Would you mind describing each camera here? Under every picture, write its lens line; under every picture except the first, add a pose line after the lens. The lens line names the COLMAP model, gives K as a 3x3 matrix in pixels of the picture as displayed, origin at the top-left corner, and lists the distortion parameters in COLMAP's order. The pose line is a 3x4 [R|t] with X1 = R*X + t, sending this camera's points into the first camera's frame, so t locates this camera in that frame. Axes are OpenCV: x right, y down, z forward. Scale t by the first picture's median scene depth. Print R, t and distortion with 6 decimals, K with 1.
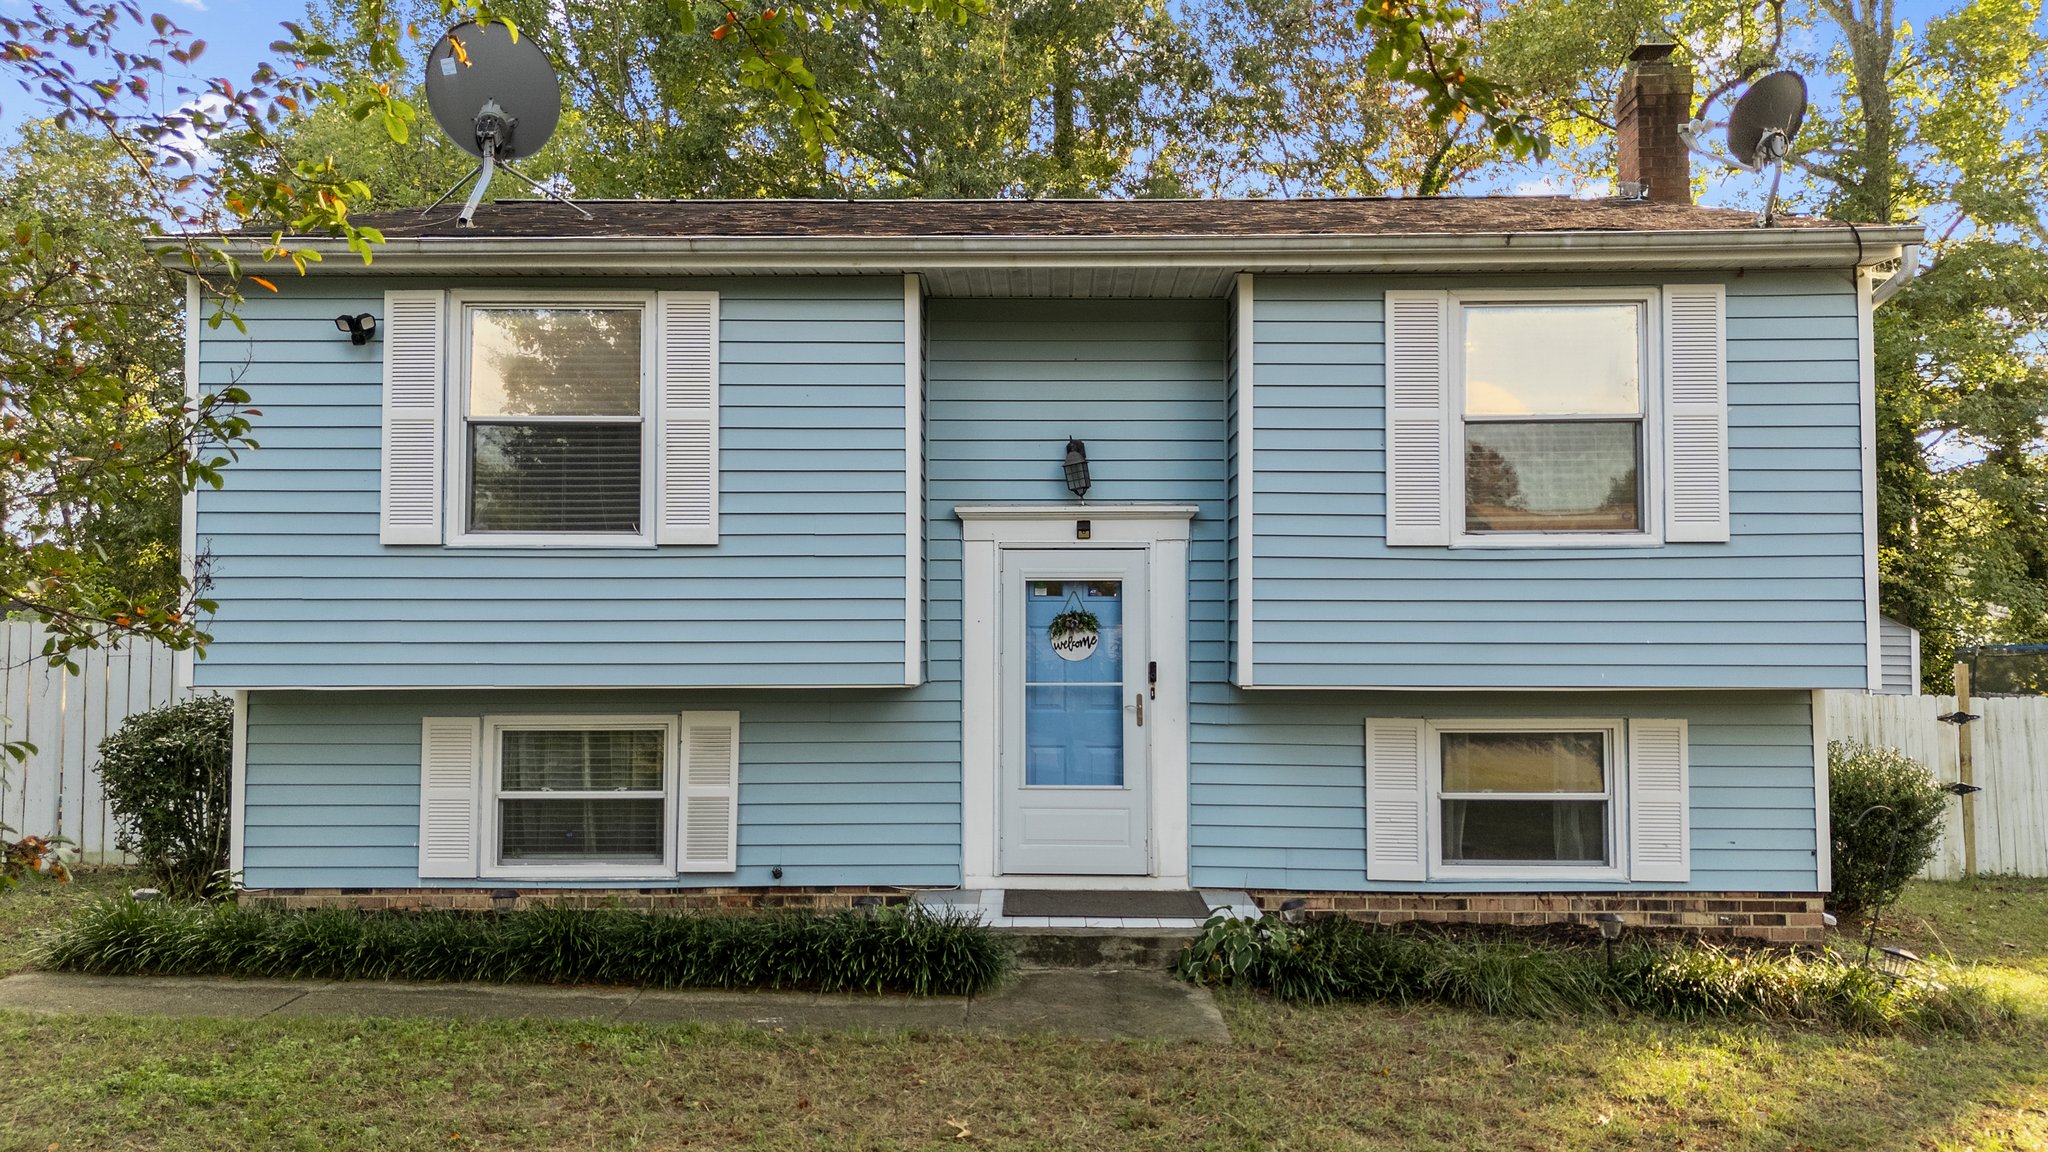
lens RADIAL K [[1511.9, 0, 1025.9], [0, 1511.9, 579.4], [0, 0, 1]] dist [0.047701, -0.044501]
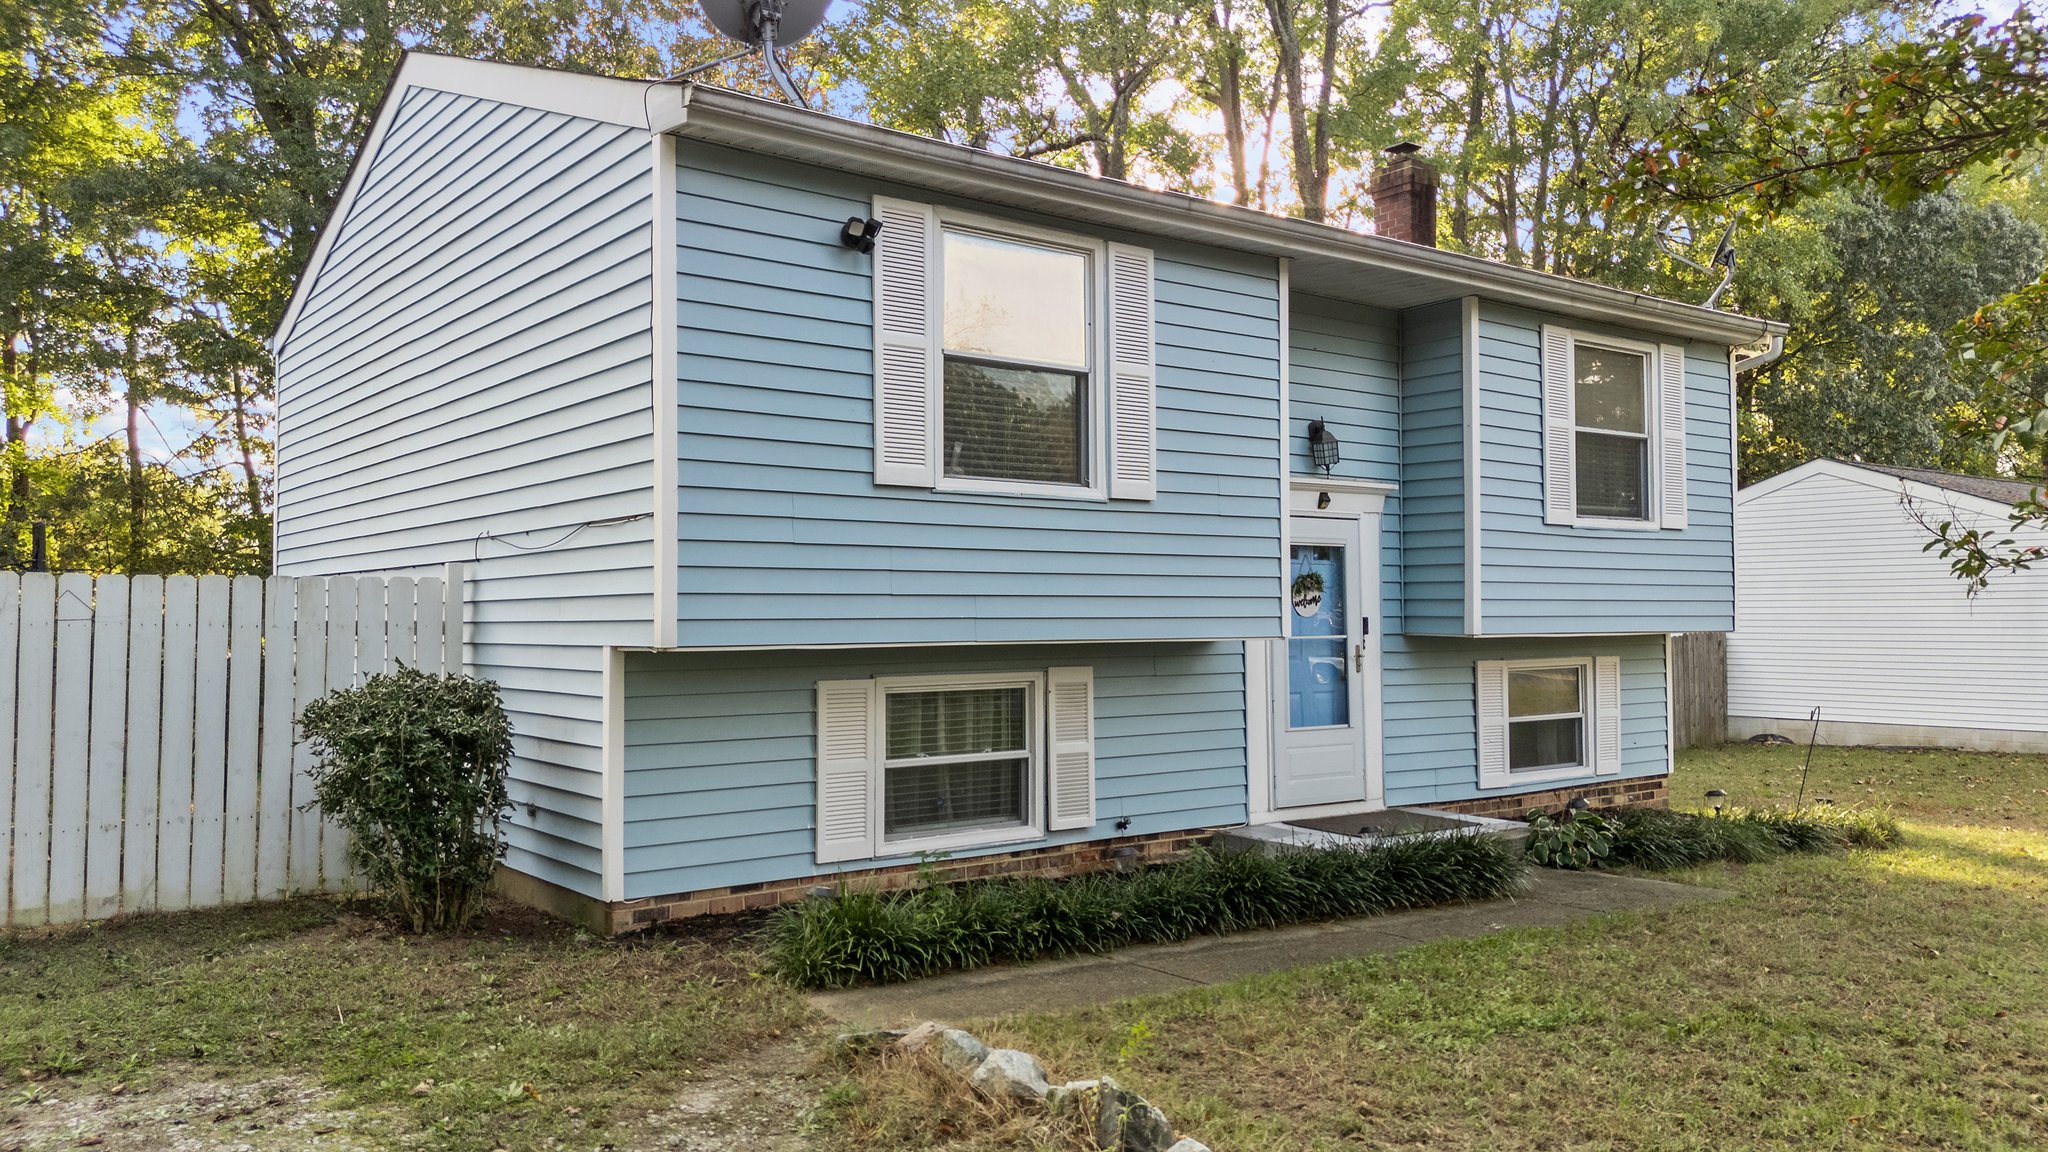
lens RADIAL K [[1511.9, 0, 1030.5], [0, 1511.9, 569.8], [0, 0, 1]] dist [0.047701, -0.044501]
pose [[0.785682, 0.016353, 0.618415, -0.847637], [-0.021462, 0.999769, 0.000830, 0.023022], [-0.618258, -0.013925, 0.785852, 0.241019]]
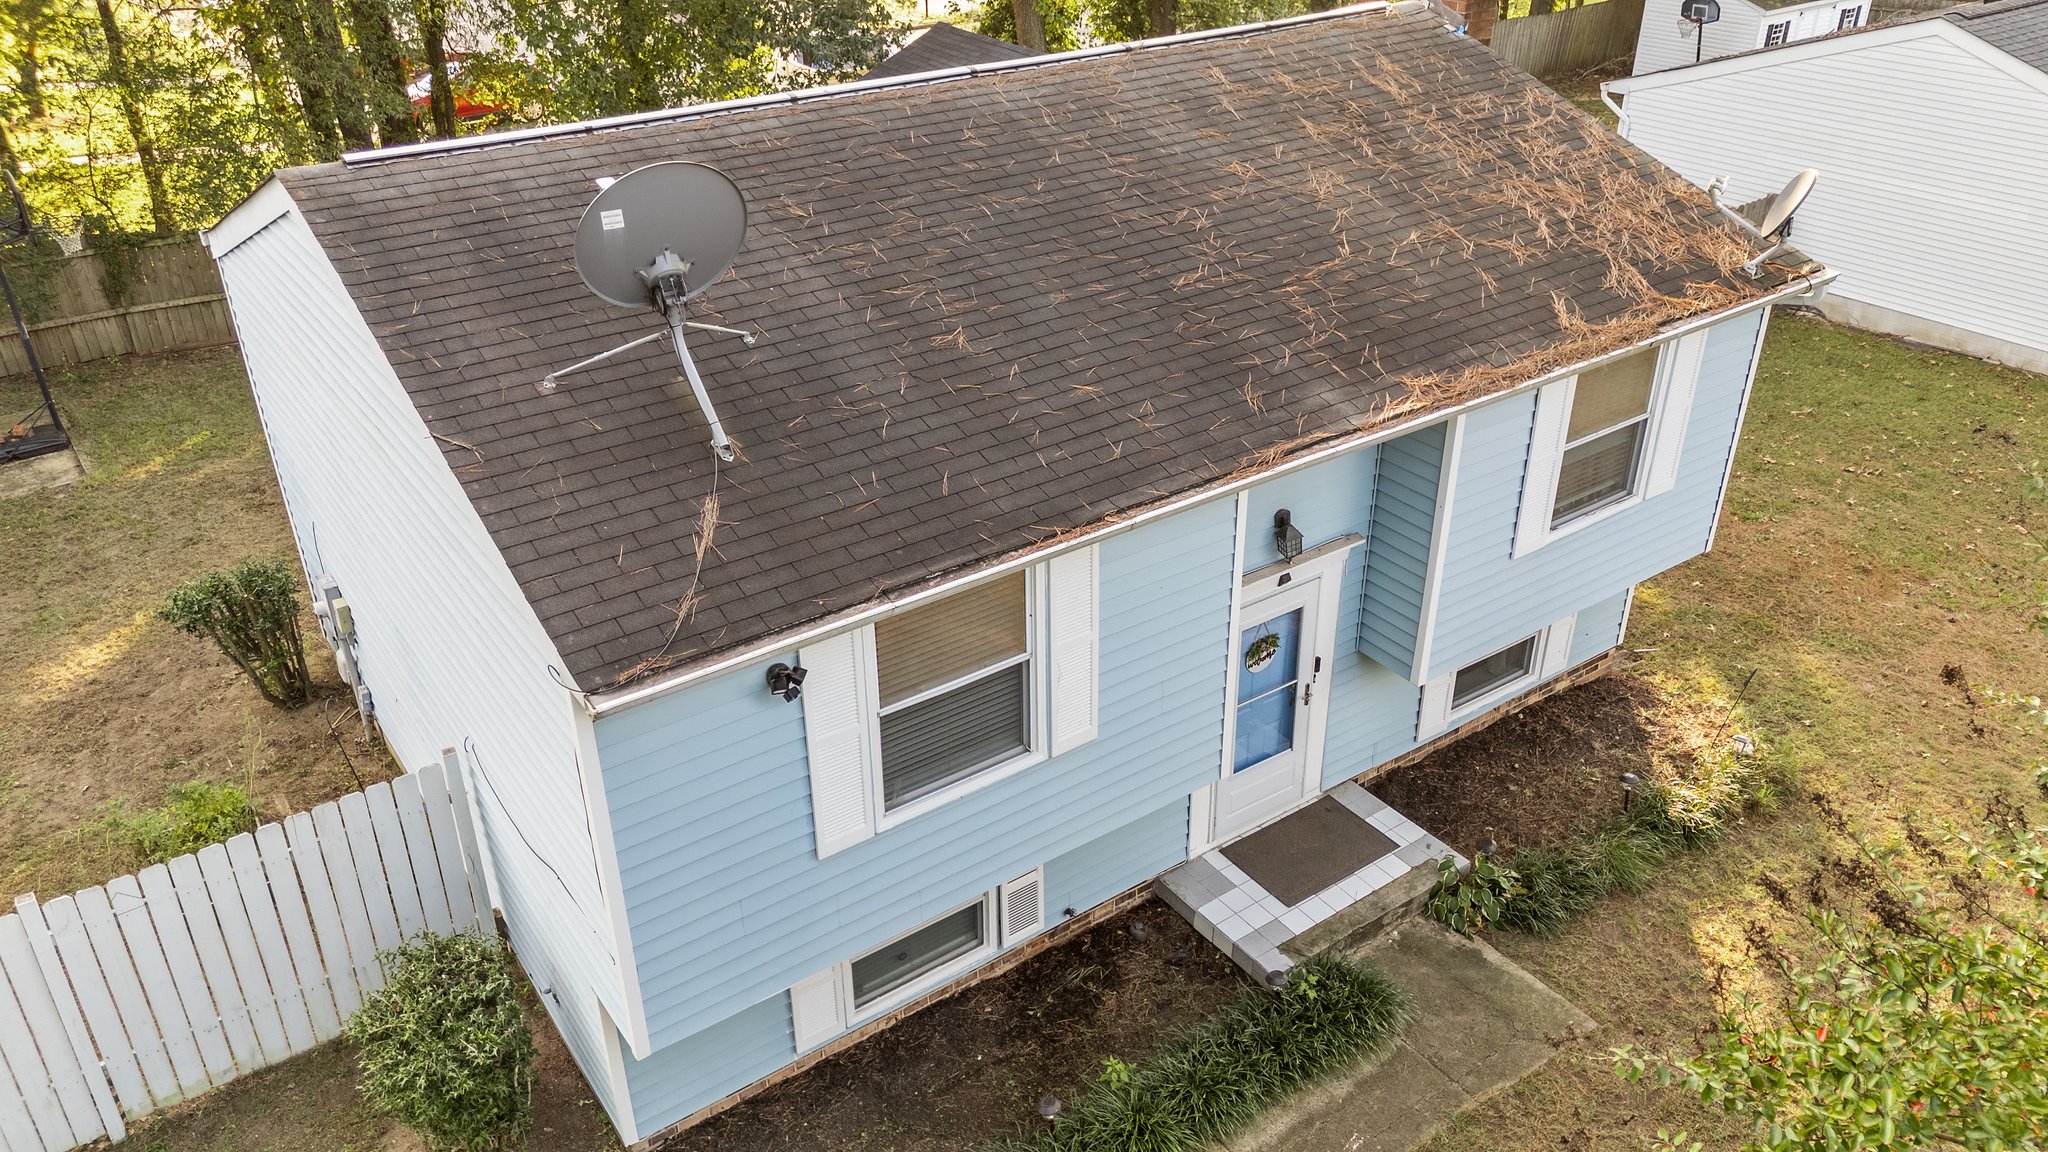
lens RADIAL K [[1511.9, 0, 1028.9], [0, 1511.9, 572.4], [0, 0, 1]] dist [0.047701, -0.044501]
pose [[0.808516, -0.293596, 0.510003, -0.708894], [-0.016682, 0.854870, 0.518574, -0.636060], [-0.588237, -0.427783, 0.686278, 0.330853]]
